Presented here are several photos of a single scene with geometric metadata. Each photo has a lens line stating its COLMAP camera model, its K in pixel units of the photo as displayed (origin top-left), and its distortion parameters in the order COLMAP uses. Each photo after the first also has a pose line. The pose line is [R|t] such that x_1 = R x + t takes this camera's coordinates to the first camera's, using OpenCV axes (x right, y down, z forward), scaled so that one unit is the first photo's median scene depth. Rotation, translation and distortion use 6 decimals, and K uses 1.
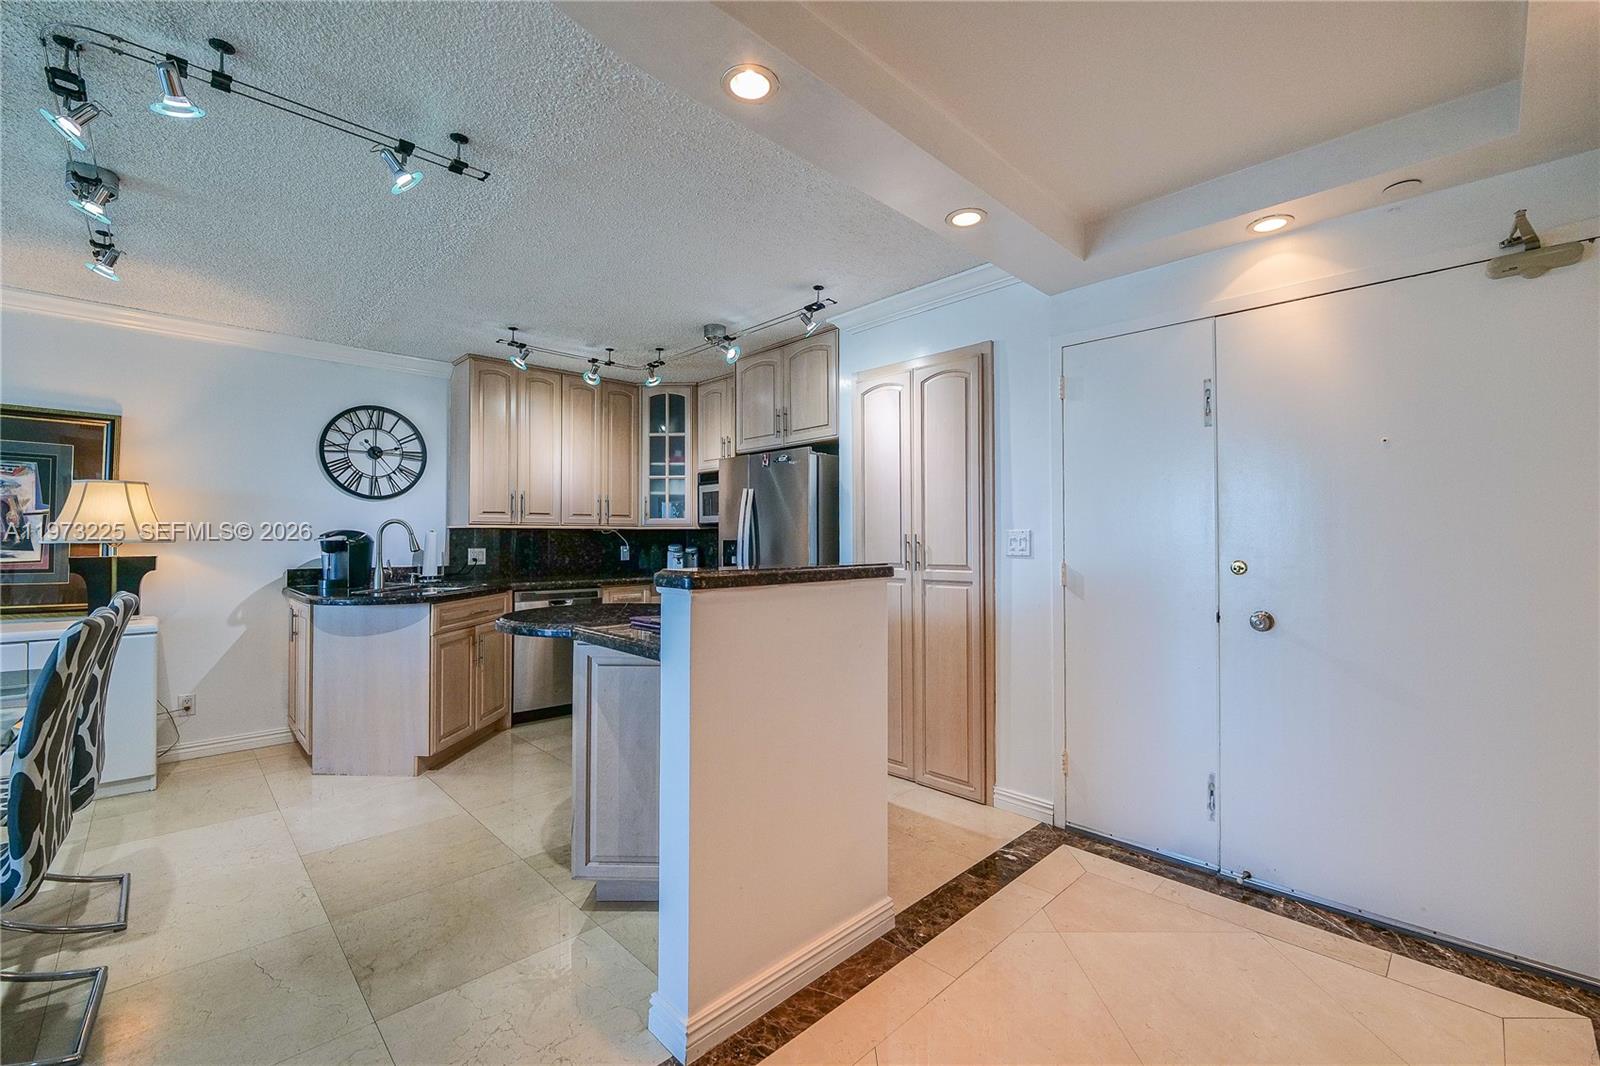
lens RADIAL K [[678.2, 0, 784.0], [0, 678.2, 530.4], [0, 0, 1]] dist [-0.014614, 0.000818]
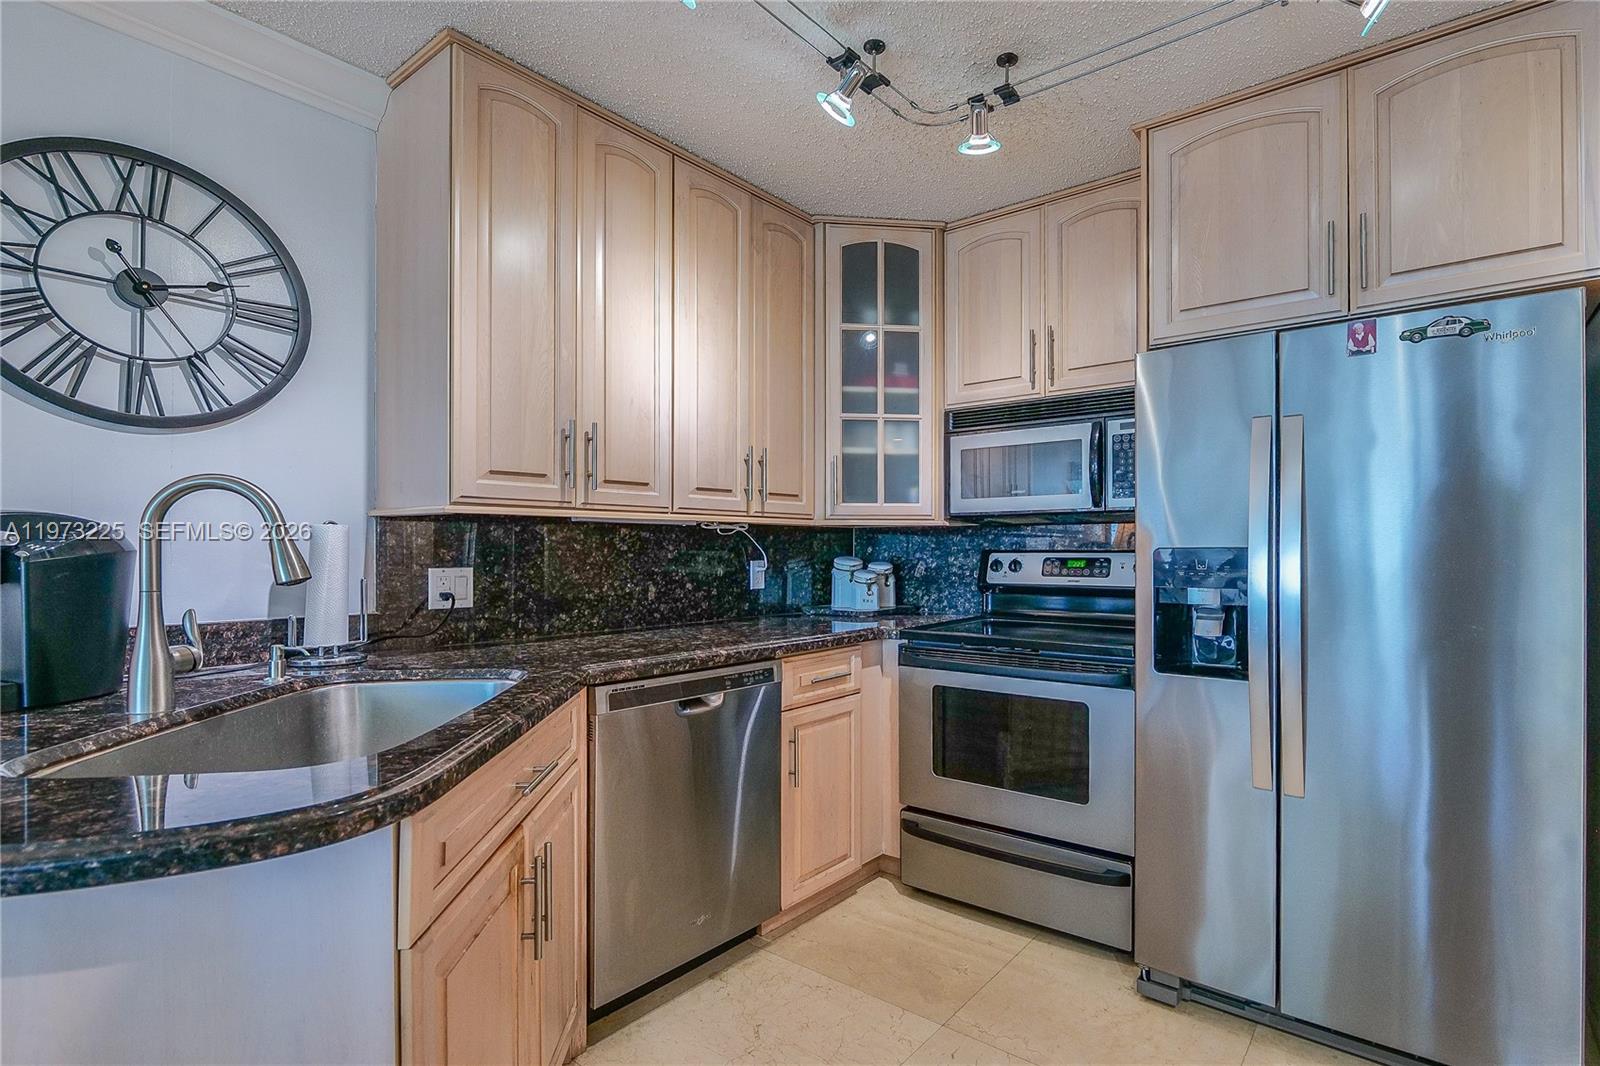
lens RADIAL K [[730.3, 0, 876.5], [0, 730.3, 551.0], [0, 0, 1]] dist [-0.002184, -0.001098]
pose [[0.974604, 0.001291, 0.223934, -0.327326], [-0.004568, 0.999890, 0.014117, 0.010006], [-0.223891, -0.014781, 0.974502, 0.558441]]
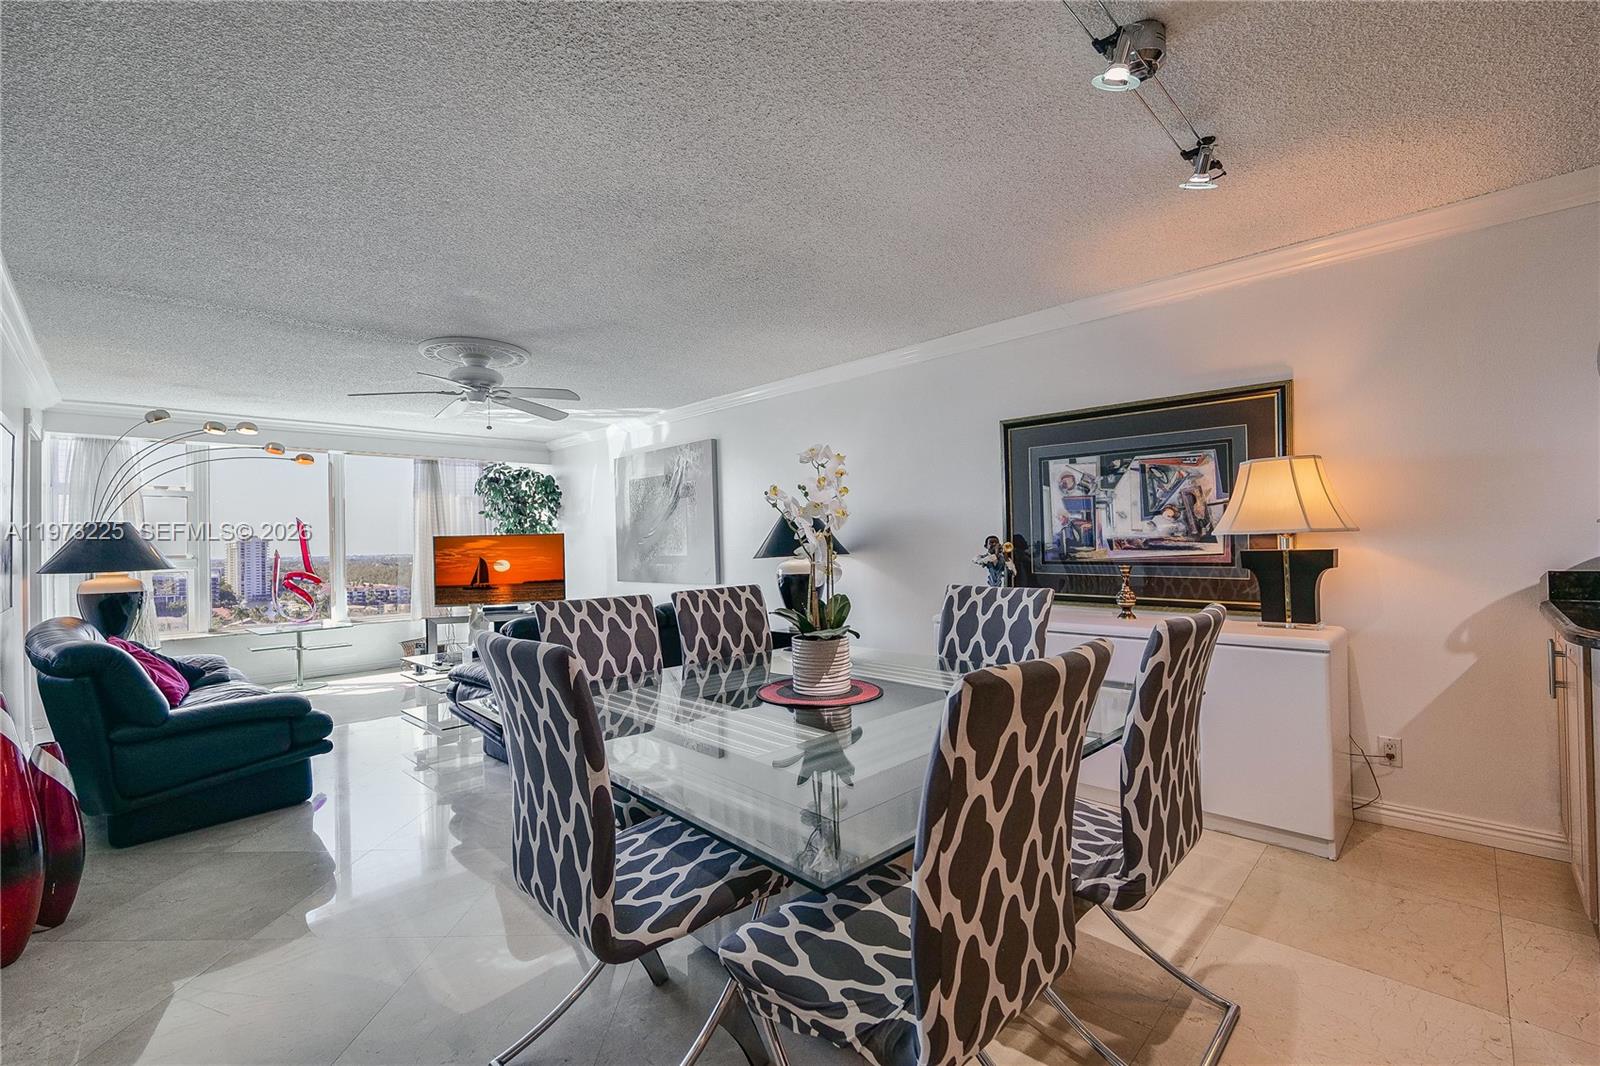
lens RADIAL K [[678.2, 0, 784.0], [0, 678.2, 530.4], [0, 0, 1]] dist [-0.014614, 0.000818]
pose [[0.036789, -0.019475, -0.999133, -0.152484], [0.039889, 0.999042, -0.018005, 0.004384], [0.998527, -0.039192, 0.037531, 0.273711]]
